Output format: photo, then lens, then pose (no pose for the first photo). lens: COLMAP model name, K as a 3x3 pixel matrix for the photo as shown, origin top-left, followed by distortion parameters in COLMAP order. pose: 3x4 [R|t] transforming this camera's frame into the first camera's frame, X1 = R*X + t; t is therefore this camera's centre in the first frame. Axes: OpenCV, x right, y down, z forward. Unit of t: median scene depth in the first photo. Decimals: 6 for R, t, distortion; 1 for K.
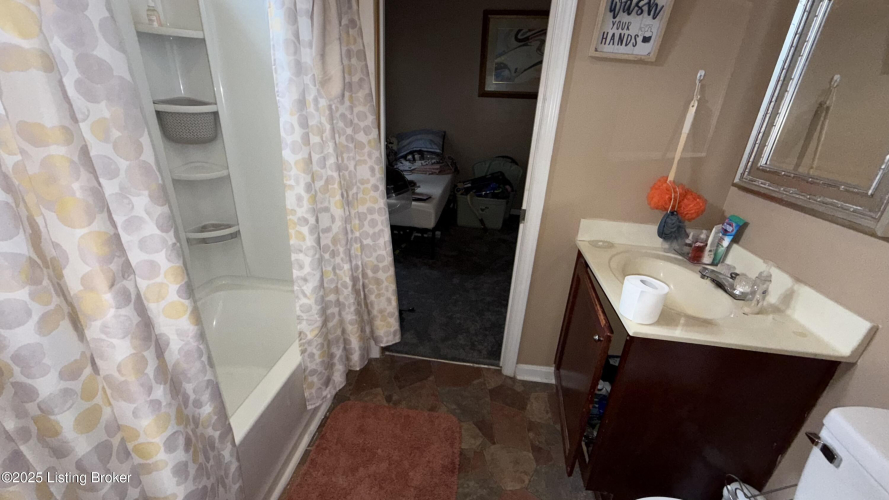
lens RADIAL K [[353.8, 0, 444.5], [0, 353.8, 250.0], [0, 0, 1]] dist [0.000340, 0.000106]
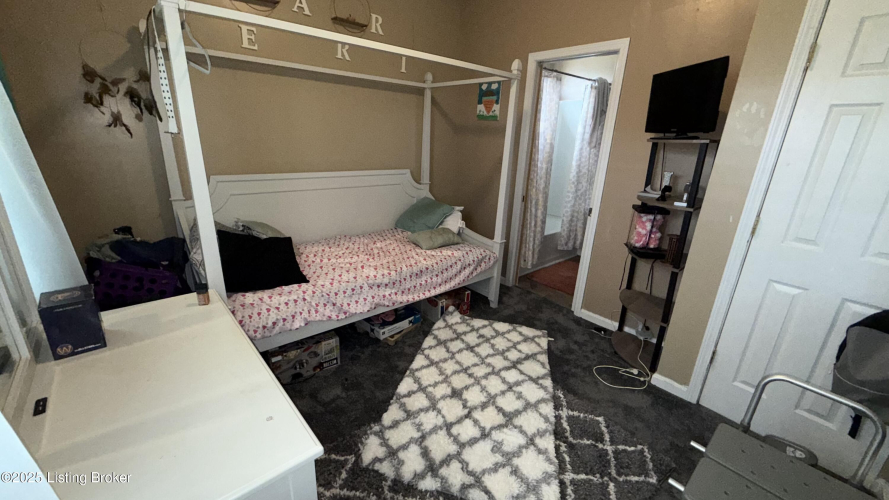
lens RADIAL K [[353.8, 0, 444.5], [0, 353.8, 250.0], [0, 0, 1]] dist [0.000340, 0.000106]
pose [[0.756204, 0.180747, -0.628877, 0.972946], [-0.254262, 0.966733, -0.027892, 1.008890], [0.602915, 0.180992, 0.777004, -2.403889]]
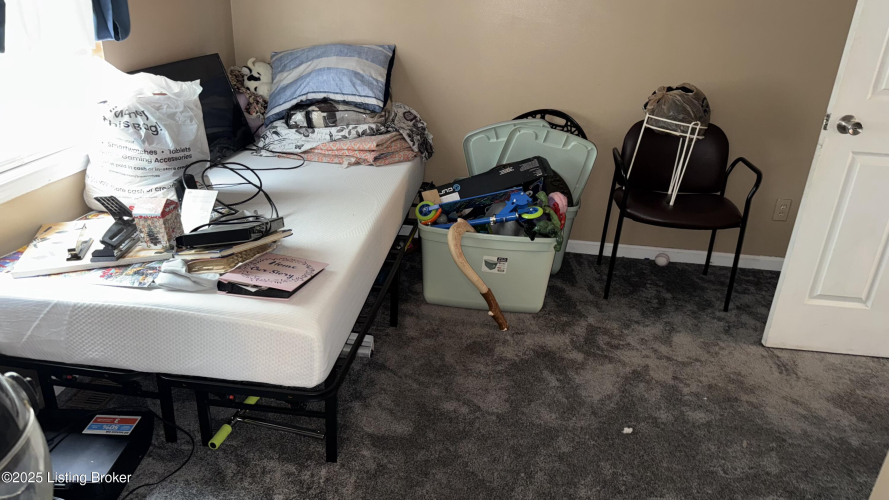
lens RADIAL K [[647.3, 0, 444.5], [0, 647.3, 250.0], [0, 0, 1]] dist [0.050689, -0.083104]
pose [[0.999866, -0.007478, 0.014539, 0.046608], [0.007387, 0.999953, 0.006311, -0.125344], [-0.014586, -0.006203, 0.999874, 0.305162]]
